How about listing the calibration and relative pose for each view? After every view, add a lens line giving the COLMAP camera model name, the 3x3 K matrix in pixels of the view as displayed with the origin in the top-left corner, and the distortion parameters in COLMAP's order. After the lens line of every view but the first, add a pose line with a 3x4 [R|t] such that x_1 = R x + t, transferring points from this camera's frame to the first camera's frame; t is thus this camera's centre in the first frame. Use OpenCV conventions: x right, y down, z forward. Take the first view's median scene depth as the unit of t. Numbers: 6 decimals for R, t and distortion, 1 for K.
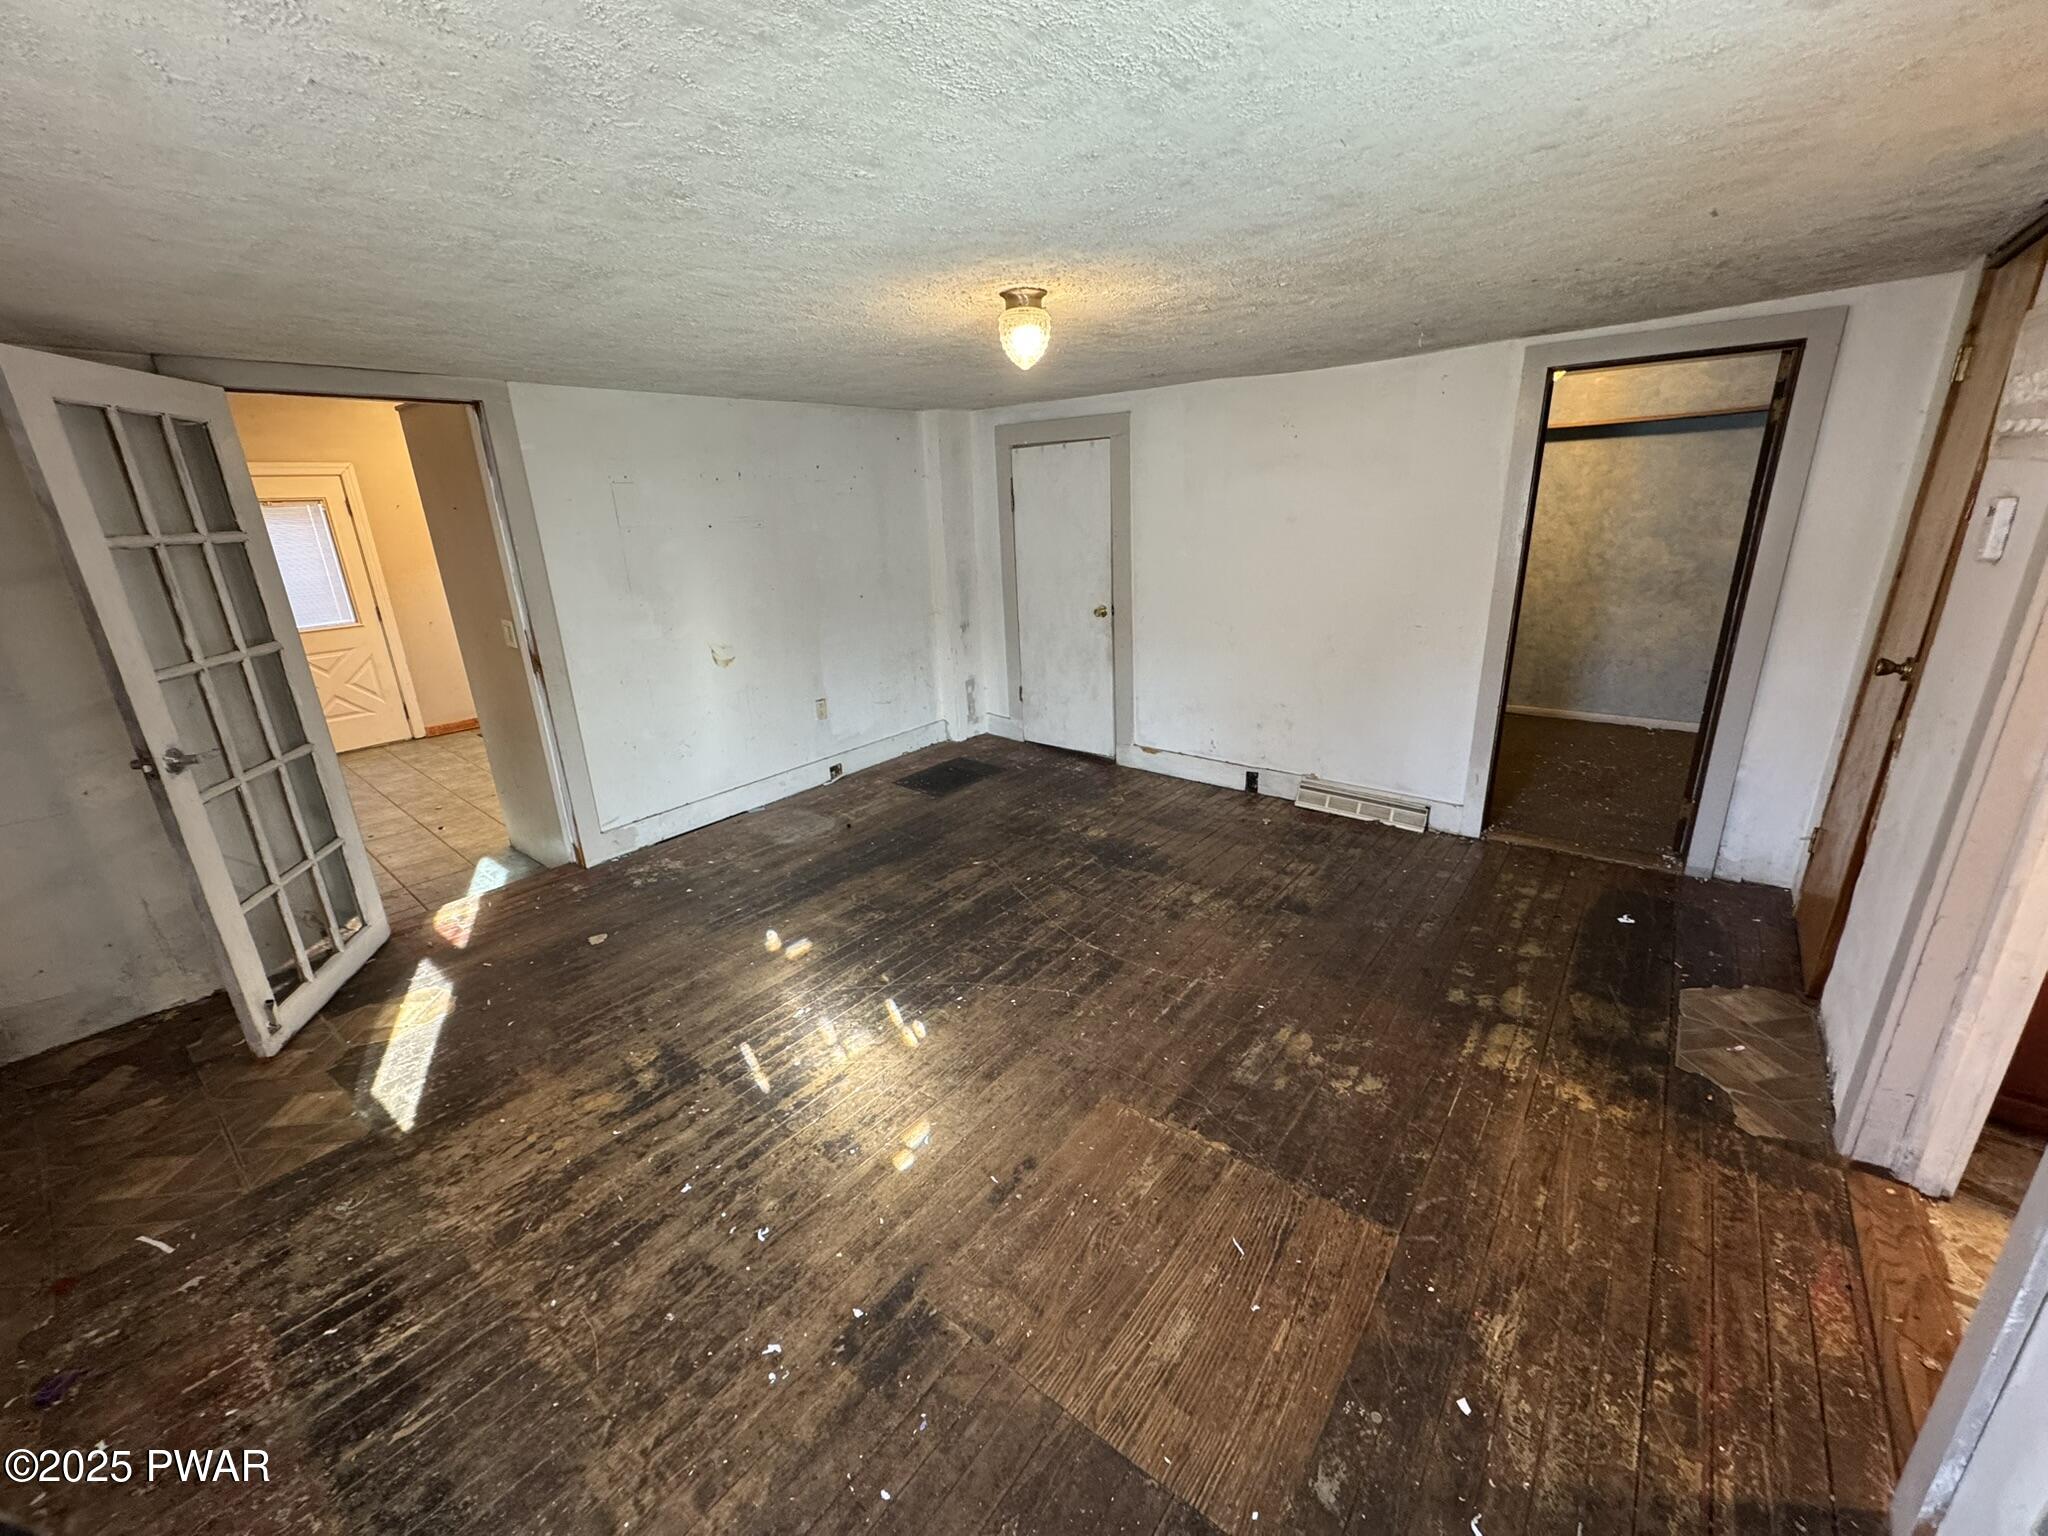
lens RADIAL K [[819.3, 0, 1022.2], [0, 819.3, 760.5], [0, 0, 1]] dist [-0.001917, -0.000250]
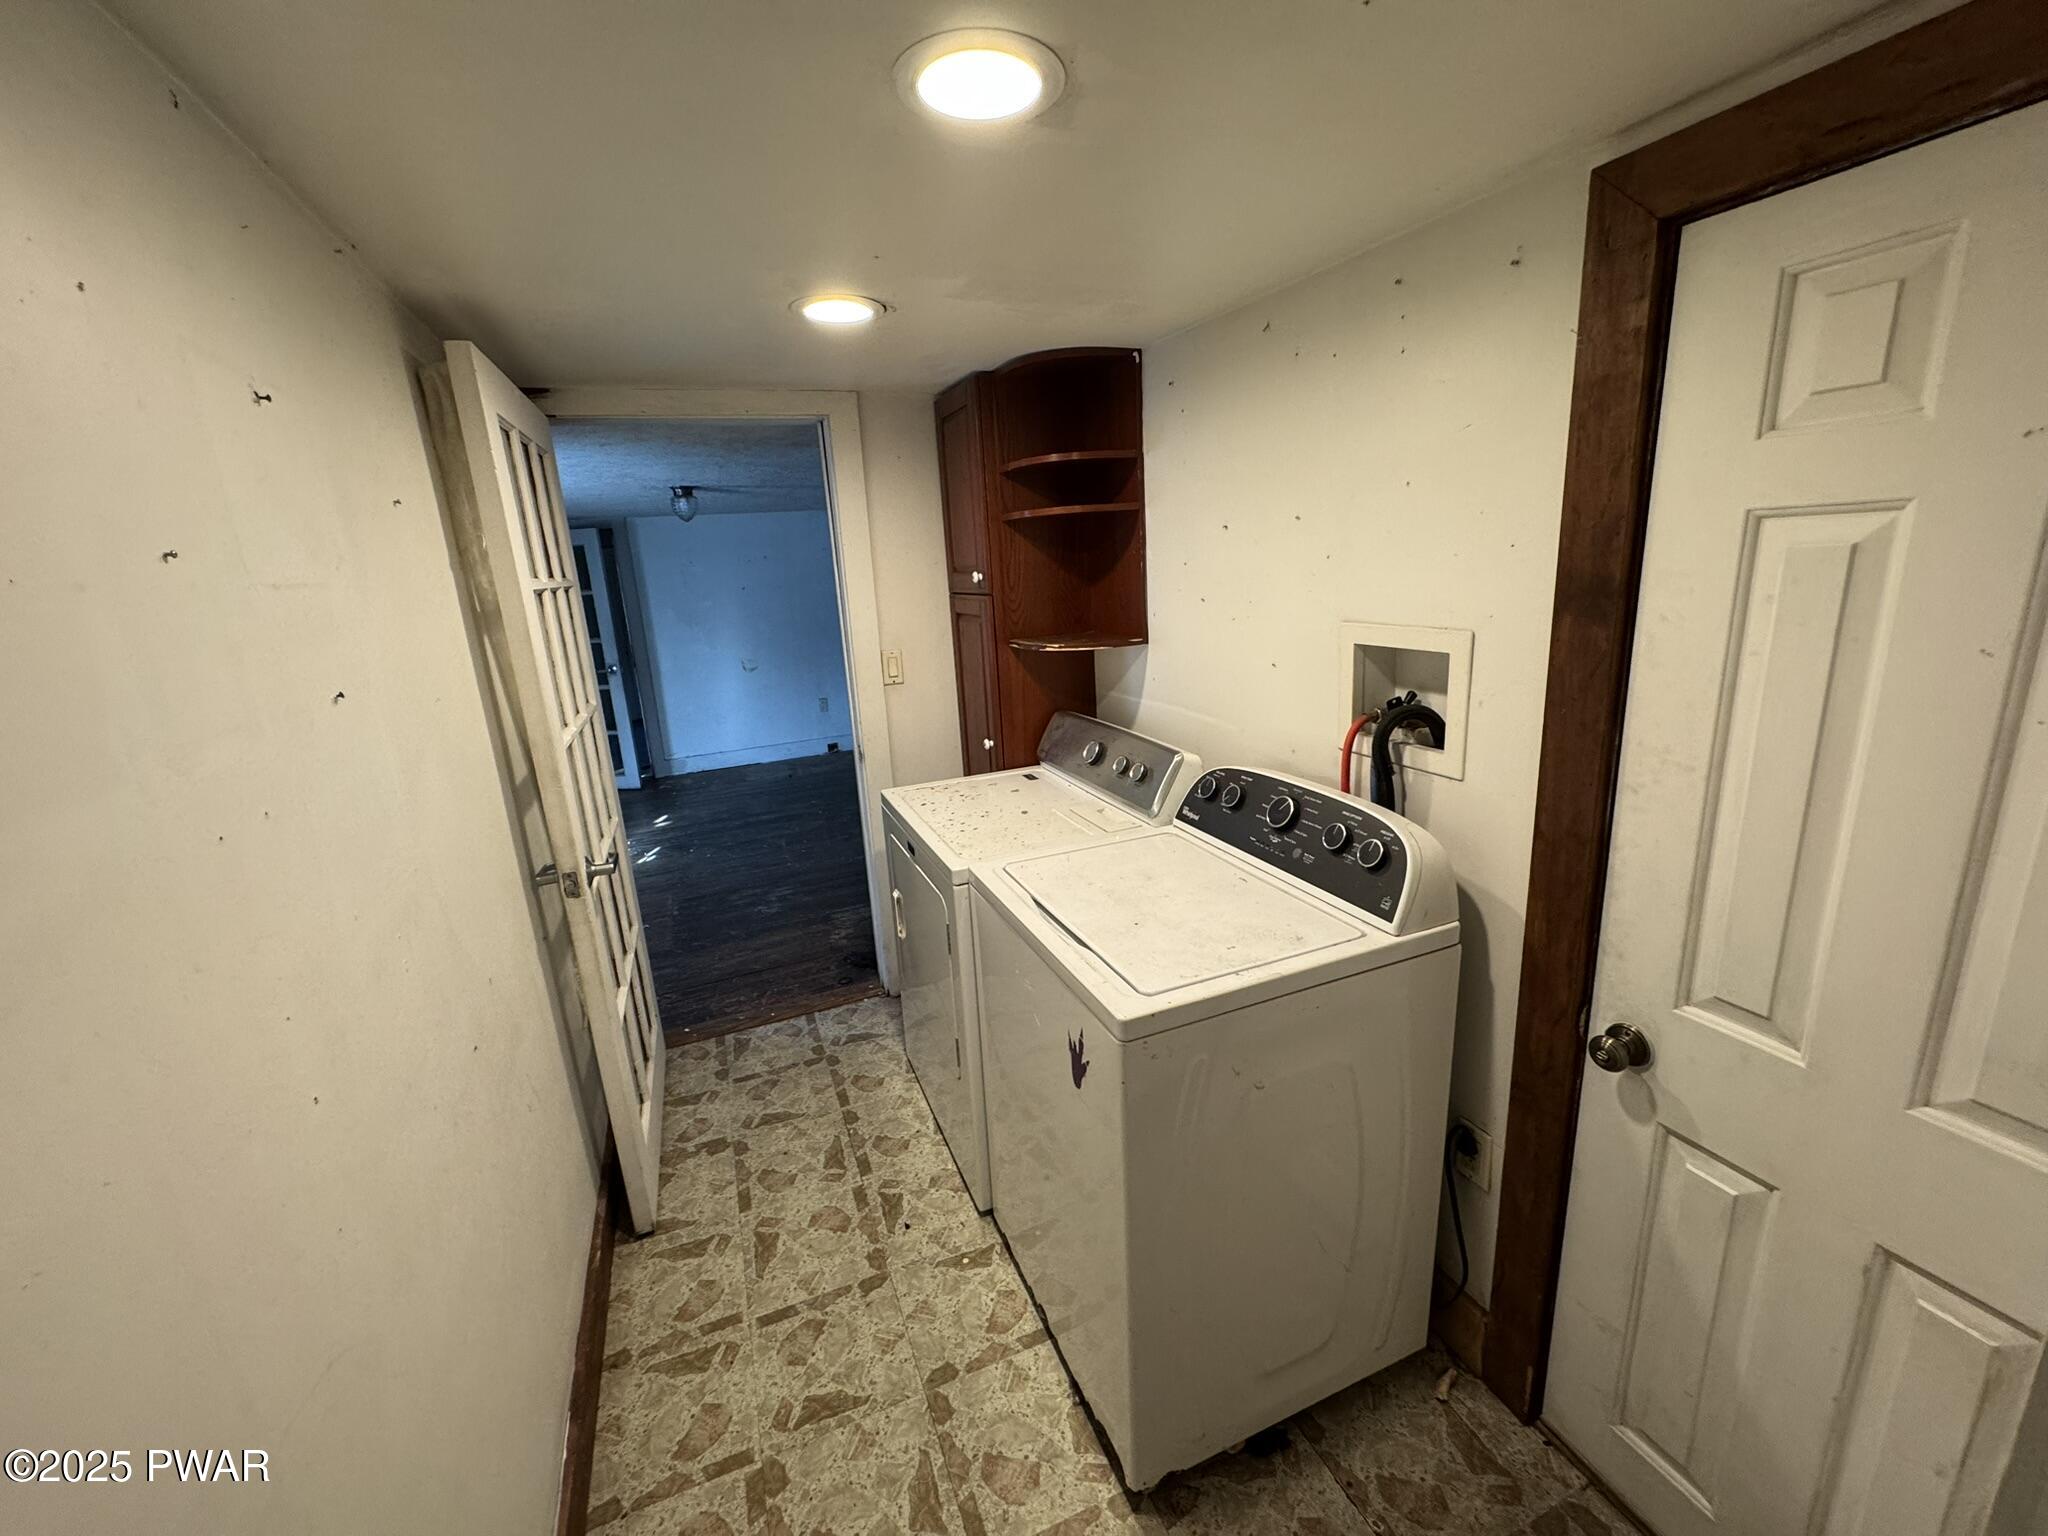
lens RADIAL K [[819.3, 0, 1022.2], [0, 819.3, 760.5], [0, 0, 1]] dist [-0.001917, -0.000250]
pose [[0.873678, 0.104503, -0.475149, 1.149972], [-0.125105, 0.992073, -0.011841, 0.016029], [0.470145, 0.069789, 0.879826, -0.227572]]
